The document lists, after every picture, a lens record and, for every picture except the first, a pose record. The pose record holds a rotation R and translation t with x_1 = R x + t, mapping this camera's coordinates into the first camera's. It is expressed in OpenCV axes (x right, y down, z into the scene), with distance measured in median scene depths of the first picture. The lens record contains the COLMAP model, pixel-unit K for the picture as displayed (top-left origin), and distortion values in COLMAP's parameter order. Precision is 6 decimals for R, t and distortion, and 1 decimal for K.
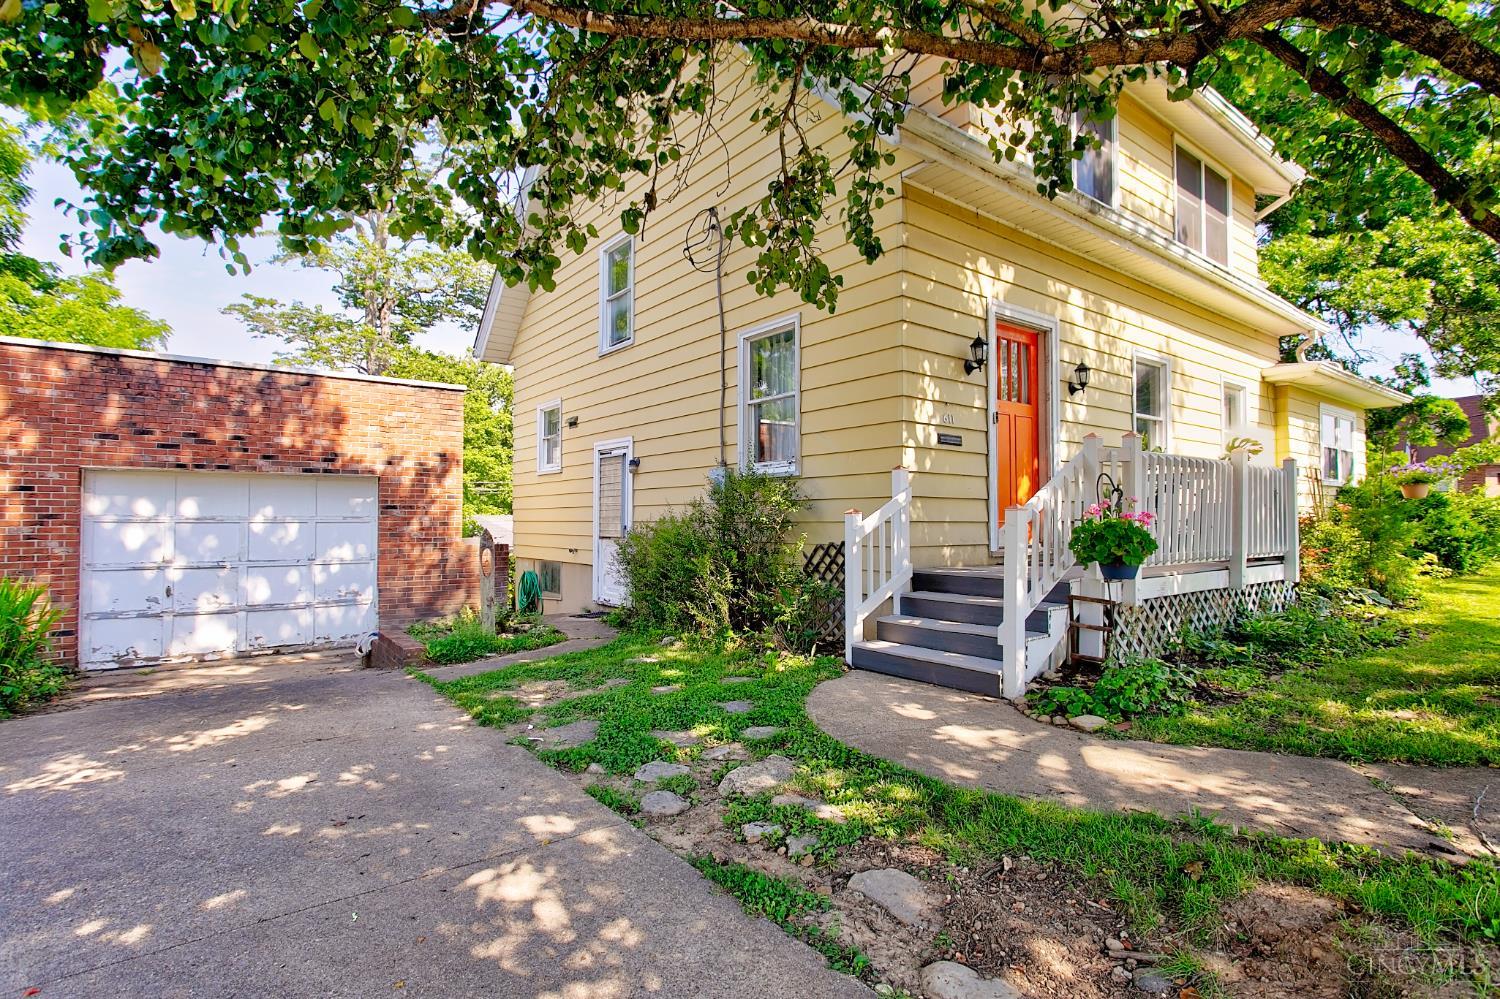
lens RADIAL K [[734.8, 0, 751.9], [0, 734.8, 503.1], [0, 0, 1]] dist [0.001743, -0.001410]
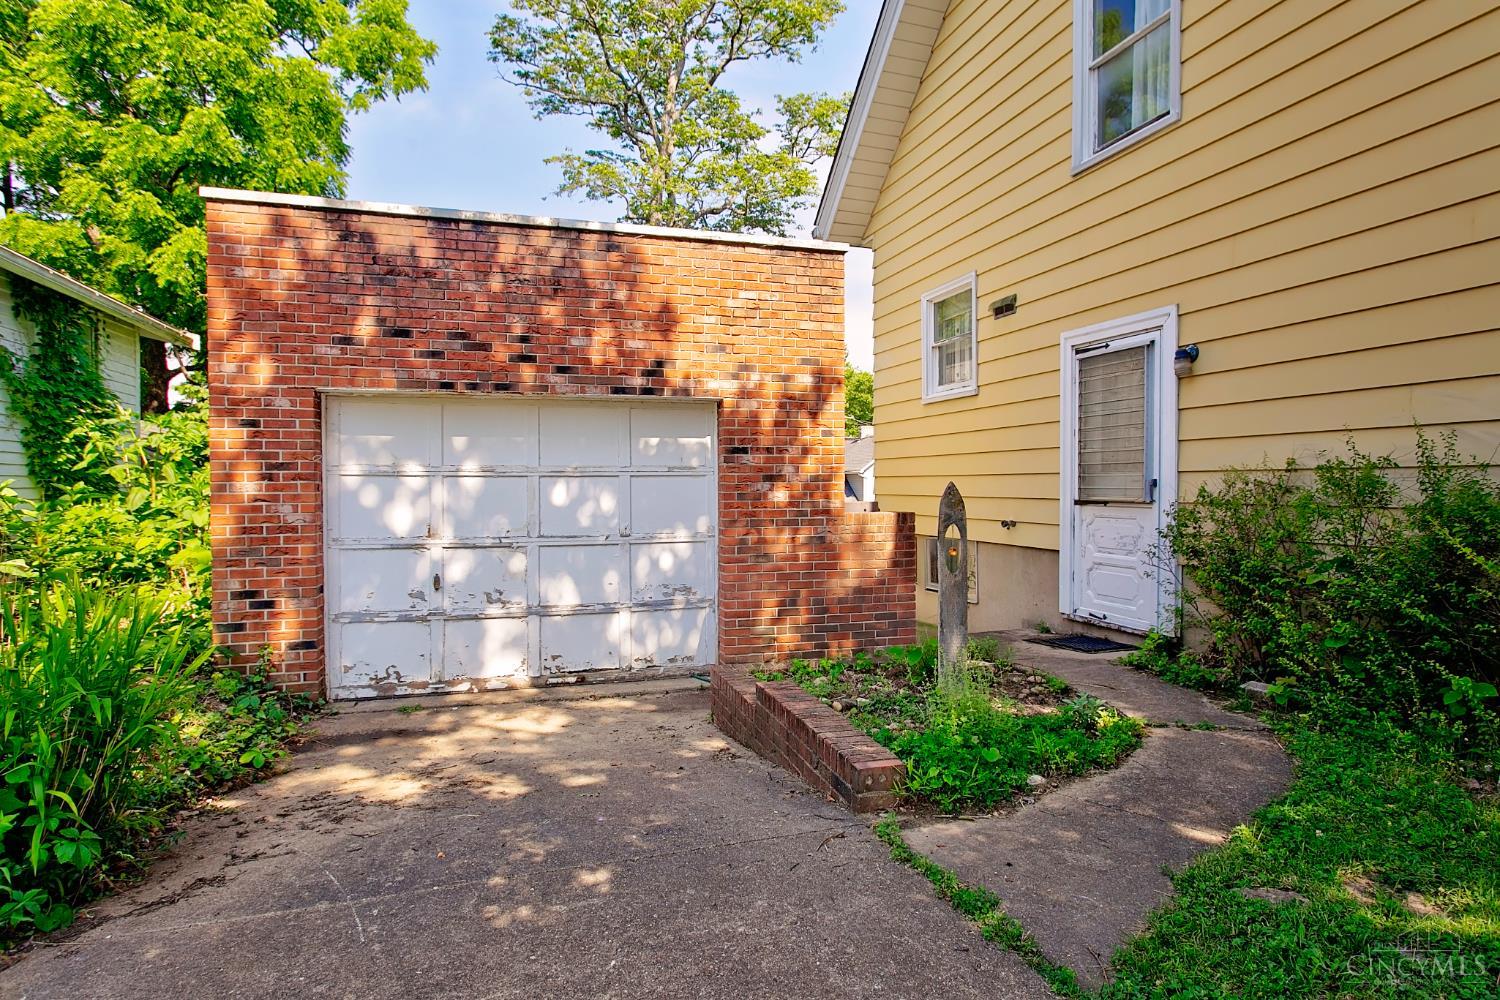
lens RADIAL K [[841.5, 0, 749.3], [0, 841.5, 498.3], [0, 0, 1]] dist [-0.027193, 0.000419]
pose [[0.936074, 0.002804, -0.351791, -0.255977], [0.012045, 0.999127, 0.040014, 0.018396], [0.351596, -0.041694, 0.935223, 0.378988]]
